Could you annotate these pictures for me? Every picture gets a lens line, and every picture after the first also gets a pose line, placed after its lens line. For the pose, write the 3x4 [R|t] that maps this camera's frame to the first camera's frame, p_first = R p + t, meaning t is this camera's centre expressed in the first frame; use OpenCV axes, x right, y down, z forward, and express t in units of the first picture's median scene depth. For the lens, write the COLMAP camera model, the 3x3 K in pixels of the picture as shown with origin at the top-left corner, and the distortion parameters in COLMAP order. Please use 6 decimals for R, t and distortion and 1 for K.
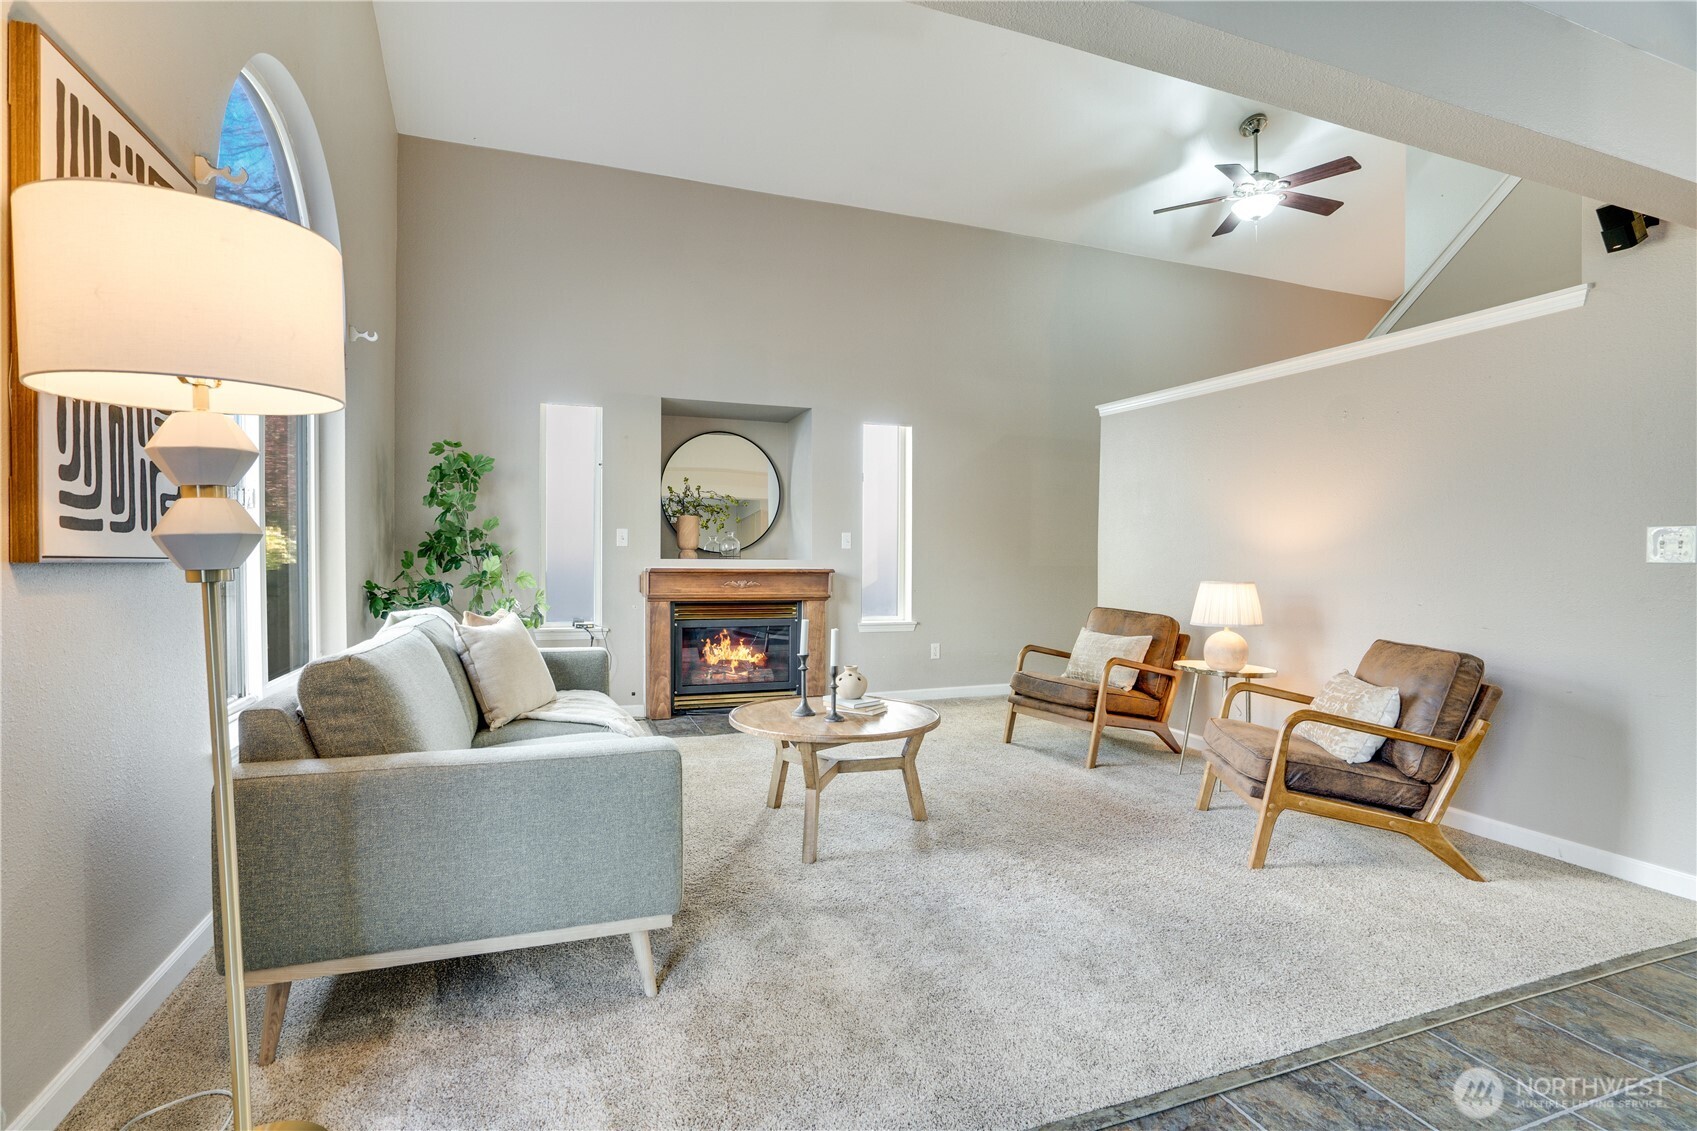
lens RADIAL K [[775.9, 0, 843.7], [0, 775.9, 563.1], [0, 0, 1]] dist [-0.011031, 0.000601]
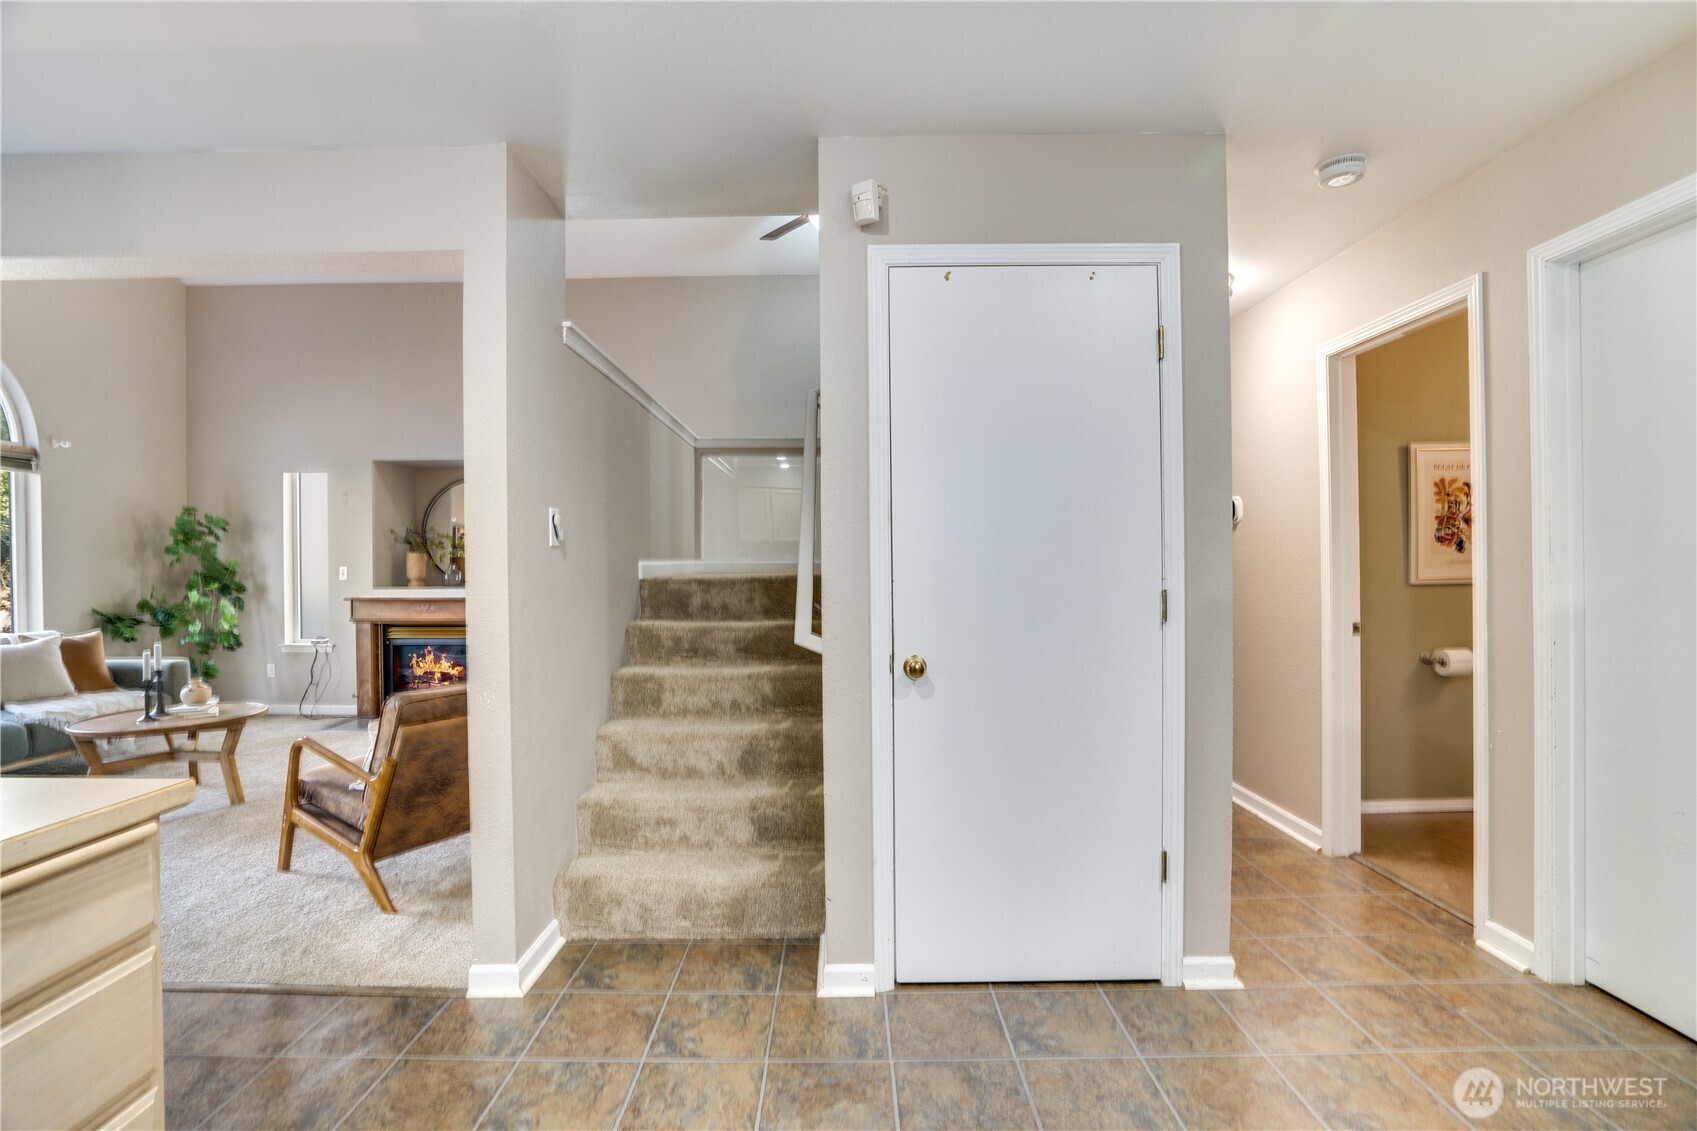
lens RADIAL K [[775.9, 0, 847.5], [0, 775.9, 566.2], [0, 0, 1]] dist [-0.011031, 0.000601]
pose [[0.938664, -0.013729, -0.344560, 0.882125], [0.009838, 0.999867, -0.013038, -0.017433], [0.344693, 0.008848, 0.938674, 0.093212]]
